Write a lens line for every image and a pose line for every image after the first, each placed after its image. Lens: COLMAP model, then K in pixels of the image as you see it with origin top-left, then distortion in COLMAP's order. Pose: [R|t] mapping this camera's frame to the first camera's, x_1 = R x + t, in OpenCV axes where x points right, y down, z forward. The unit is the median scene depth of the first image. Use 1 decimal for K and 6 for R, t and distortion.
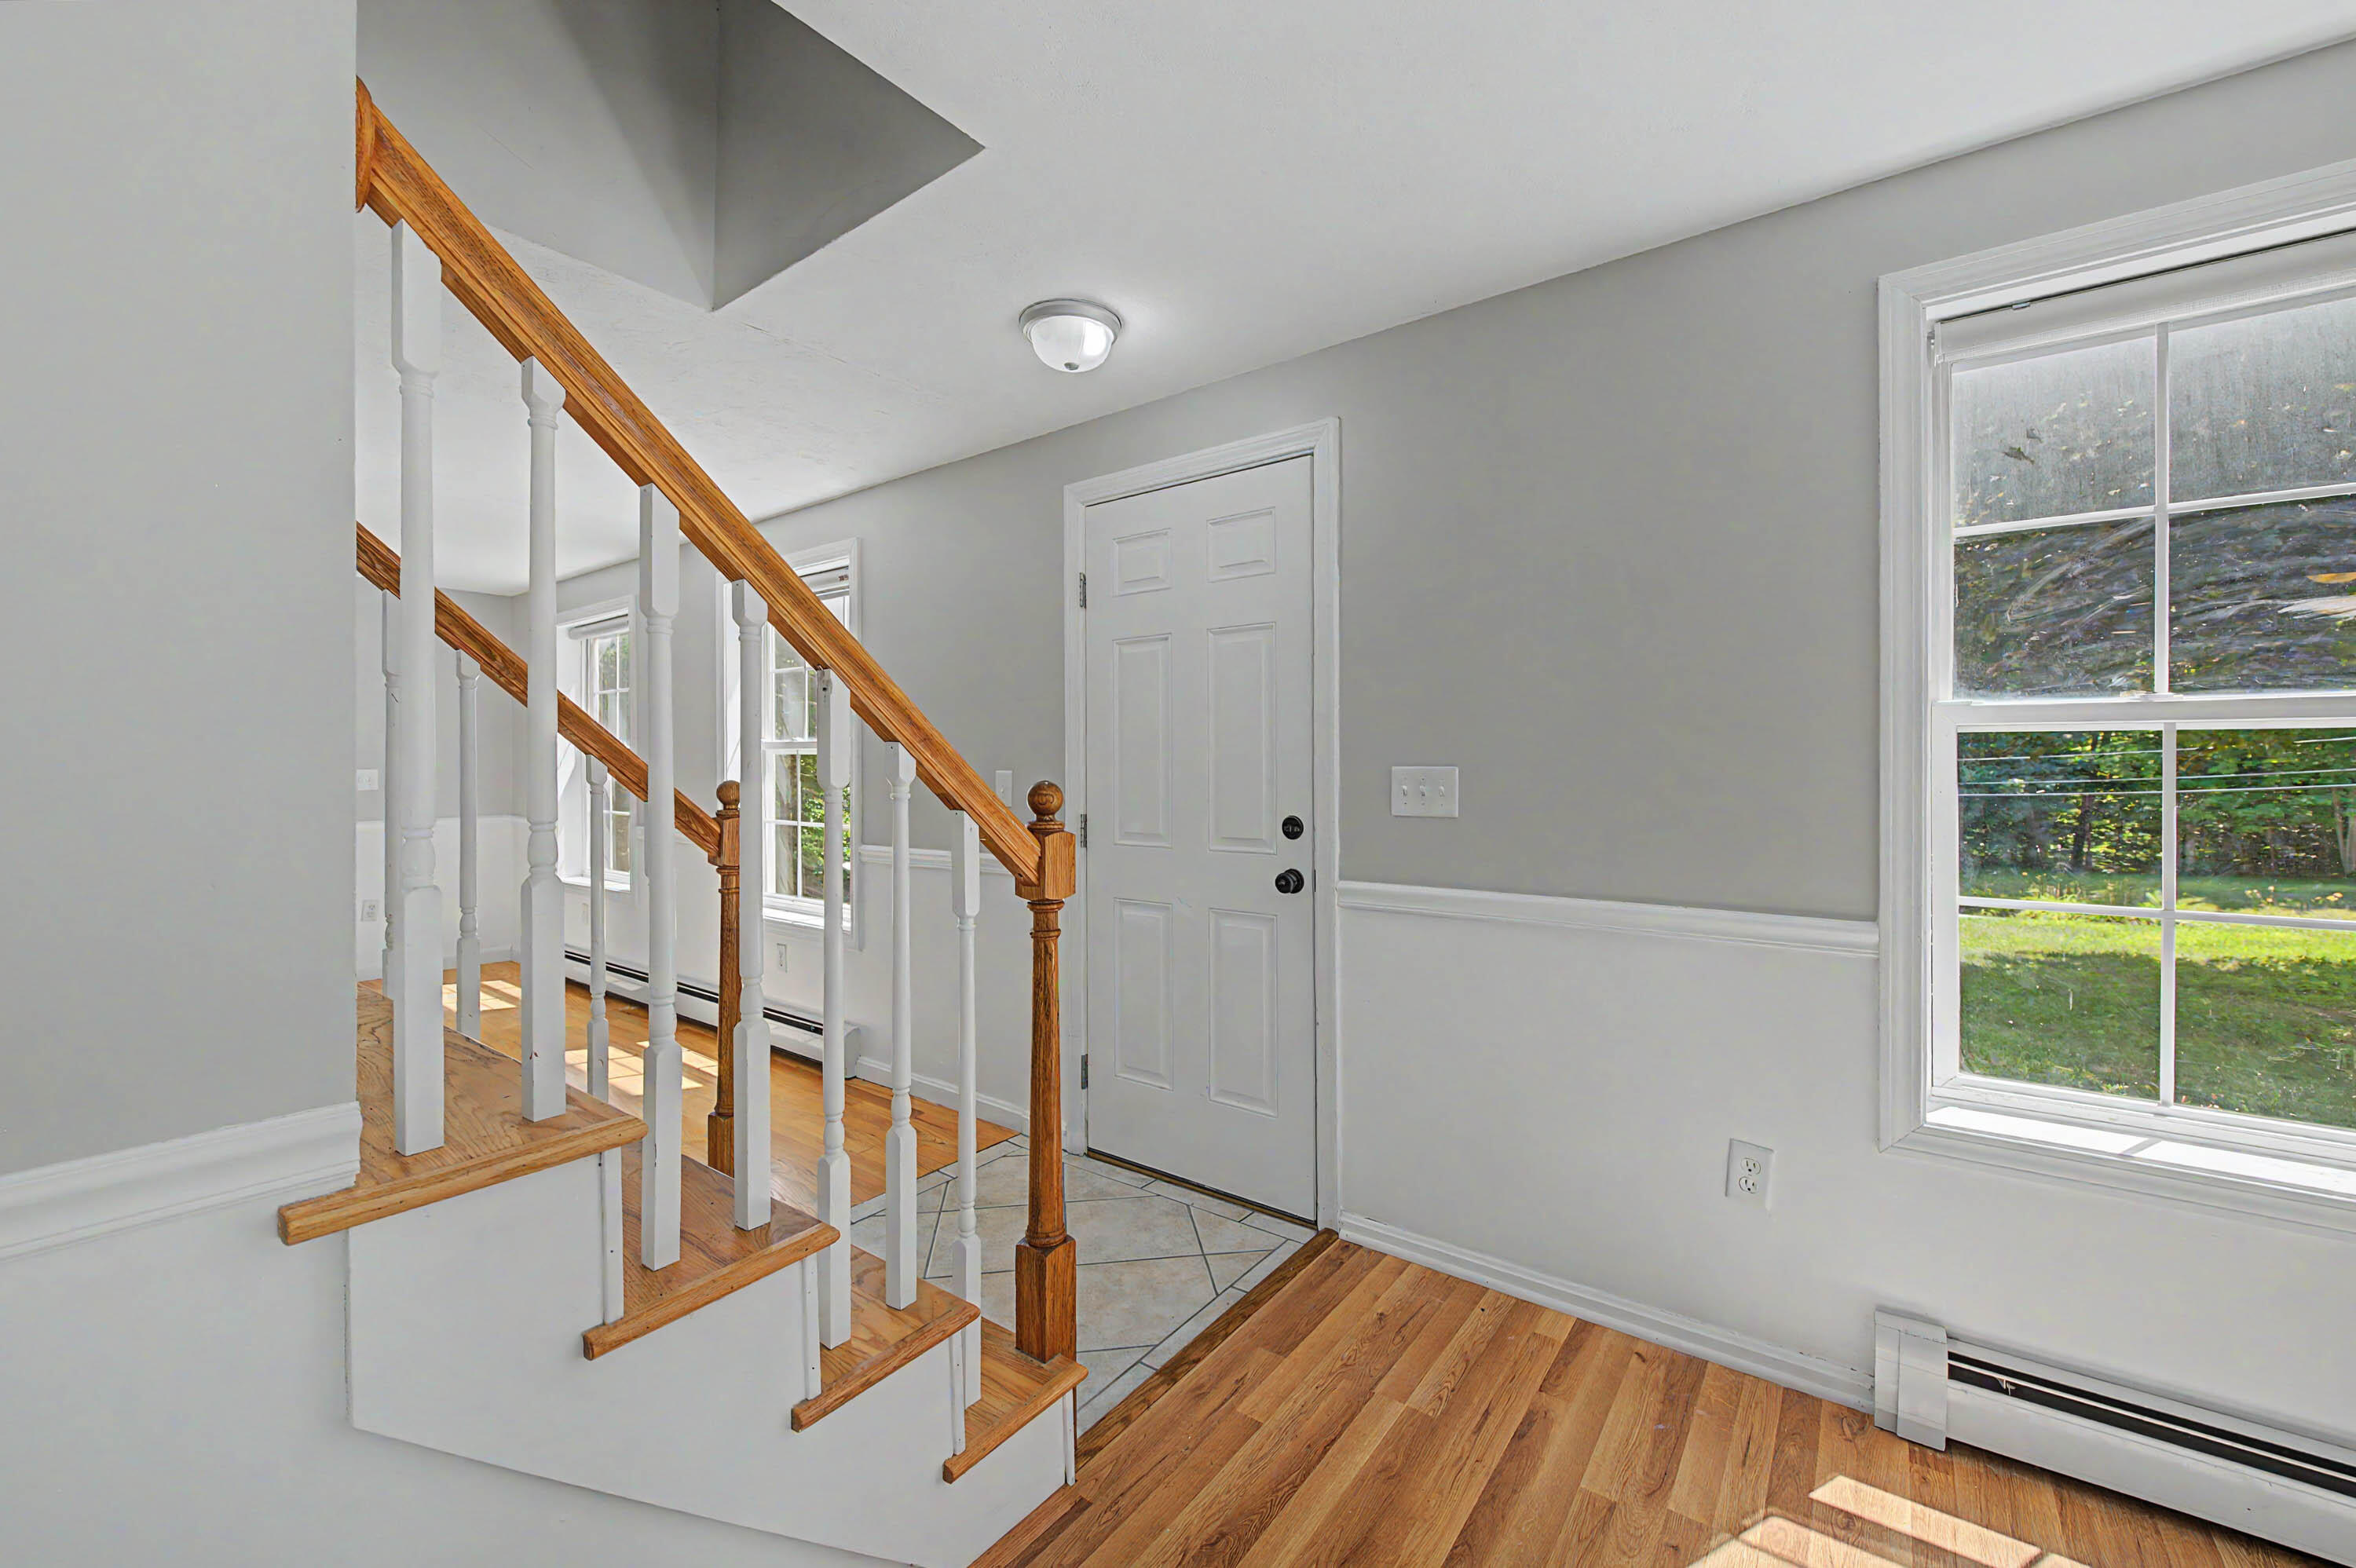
lens RADIAL K [[934.1, 0, 1178.8], [0, 934.1, 775.5], [0, 0, 1]] dist [-0.002086, -0.001119]
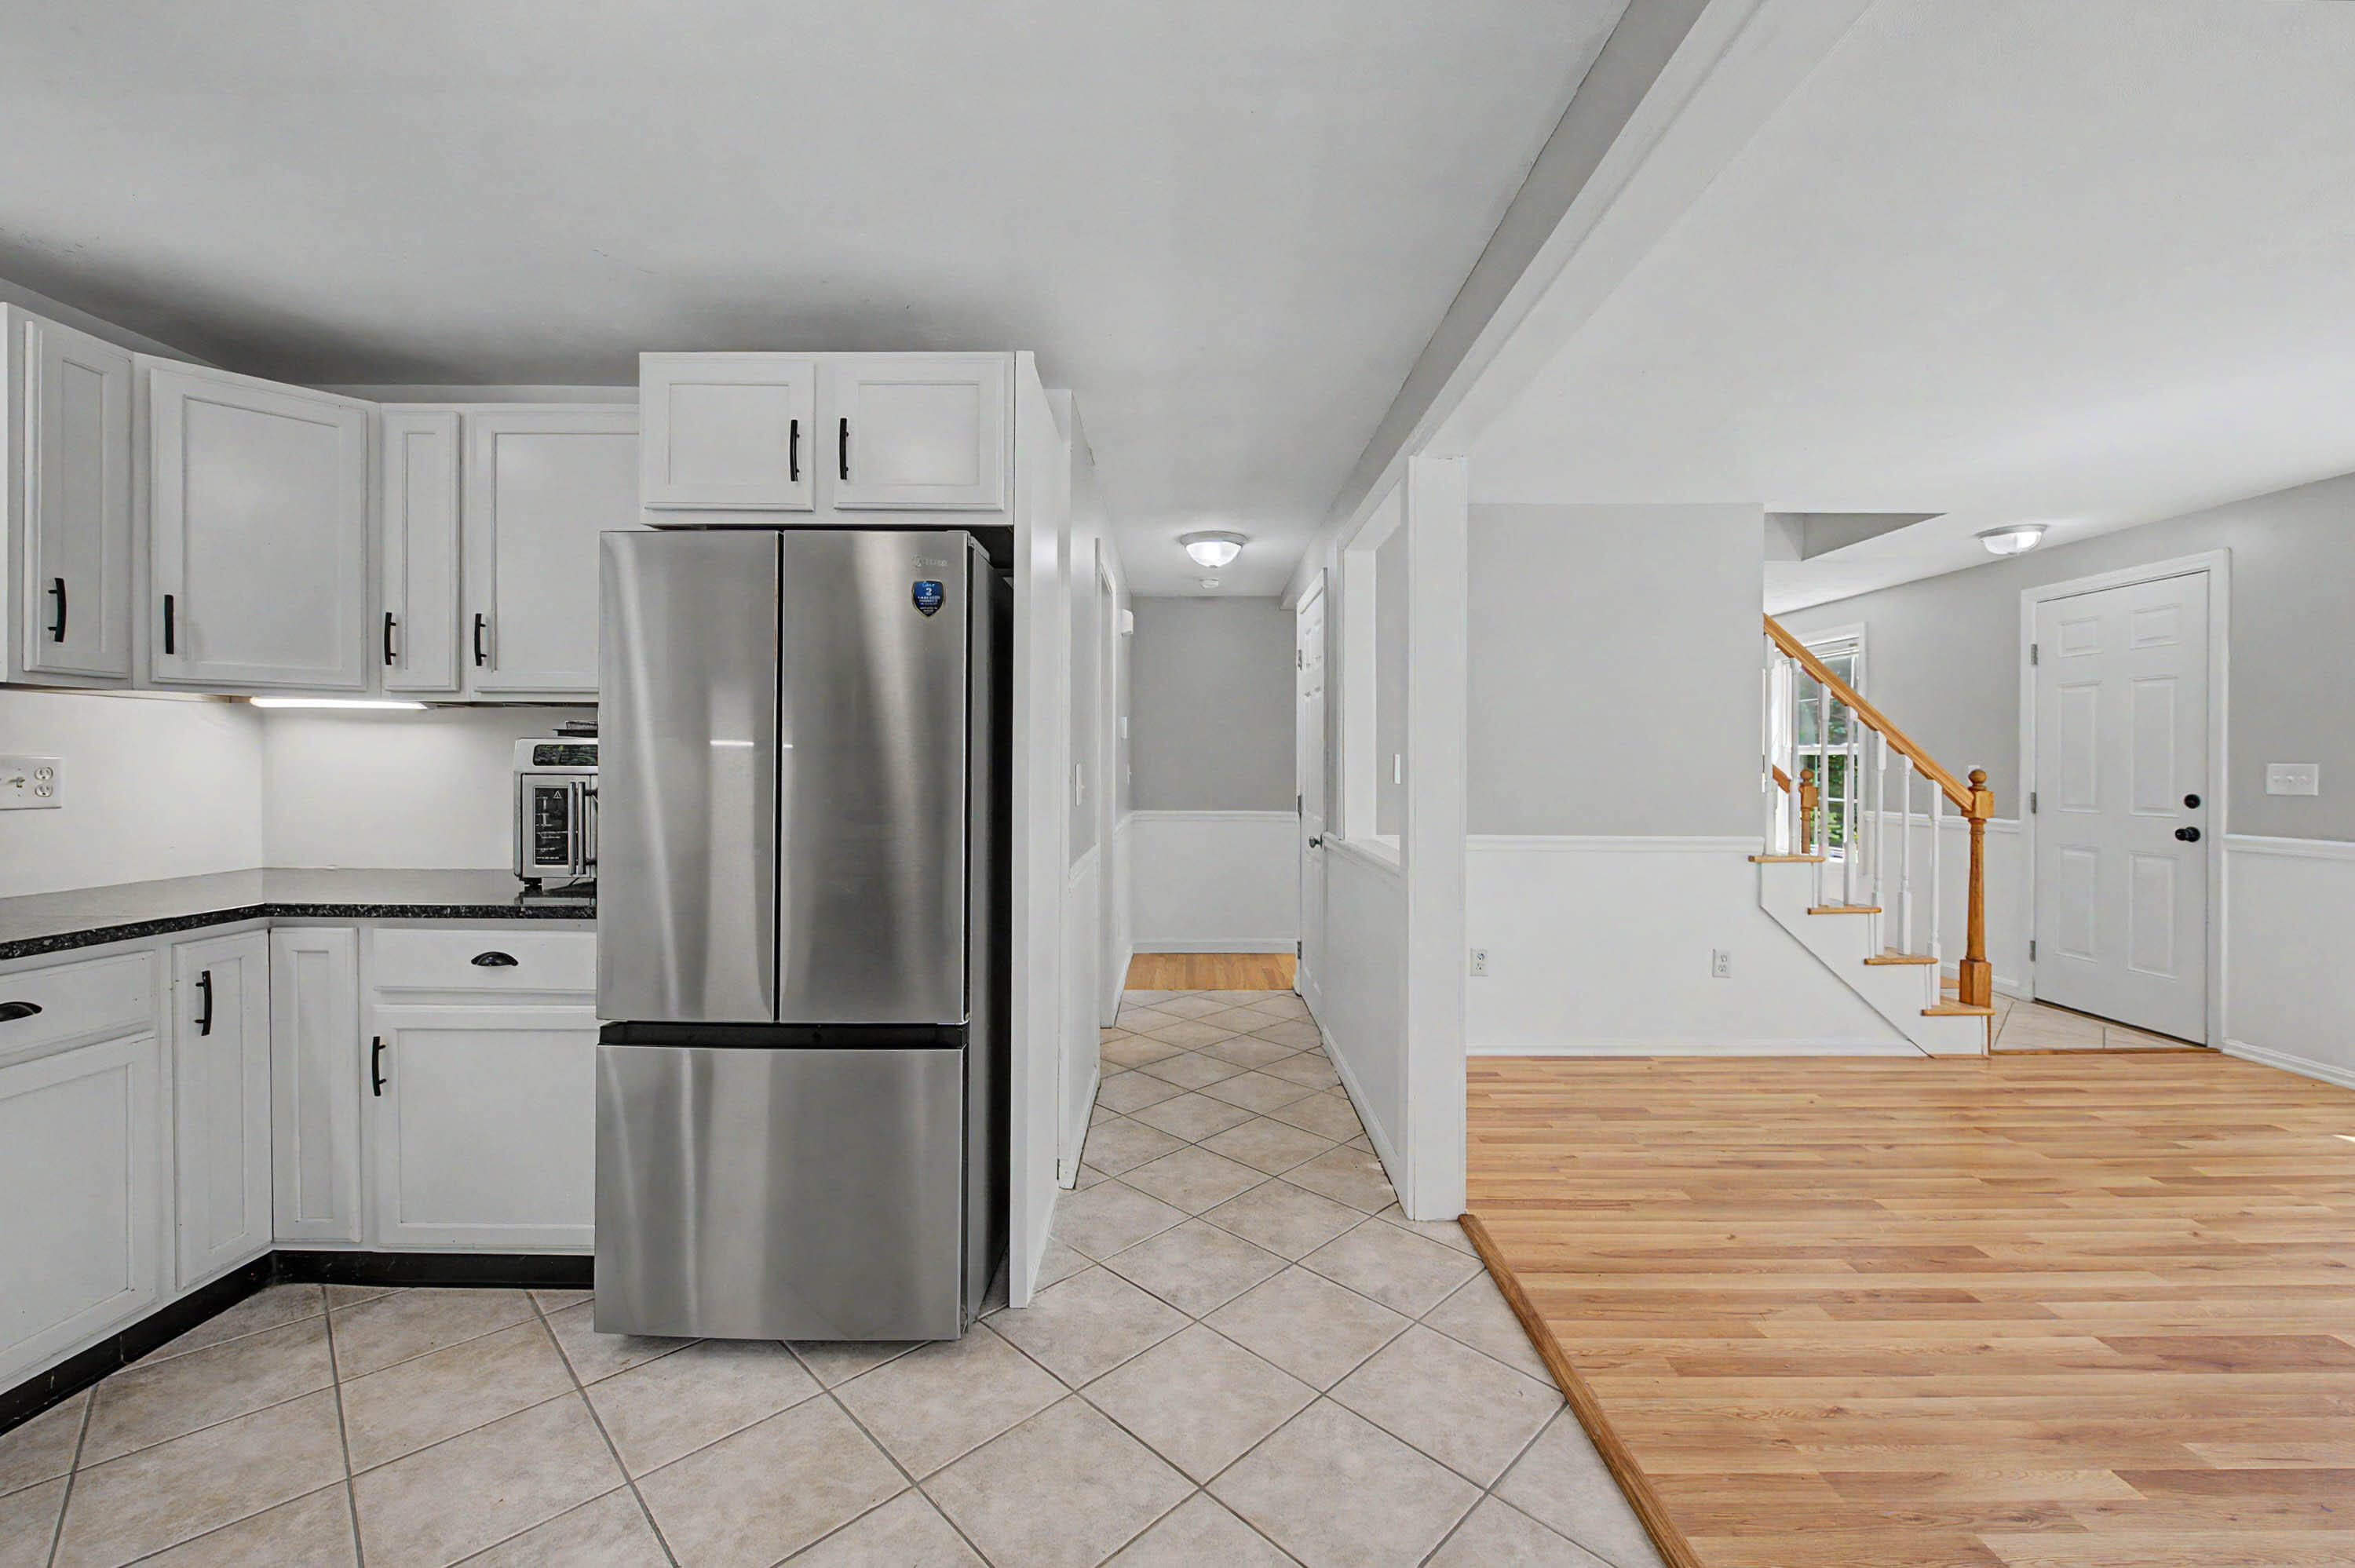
lens RADIAL K [[933.7, 0, 1181.2], [0, 933.7, 766.6], [0, 0, 1]] dist [-0.002086, -0.001119]
pose [[0.598669, 0.008021, -0.800956, 0.546140], [-0.010176, 0.999945, 0.002407, 0.013993], [0.800932, 0.006709, 0.598718, -2.057553]]
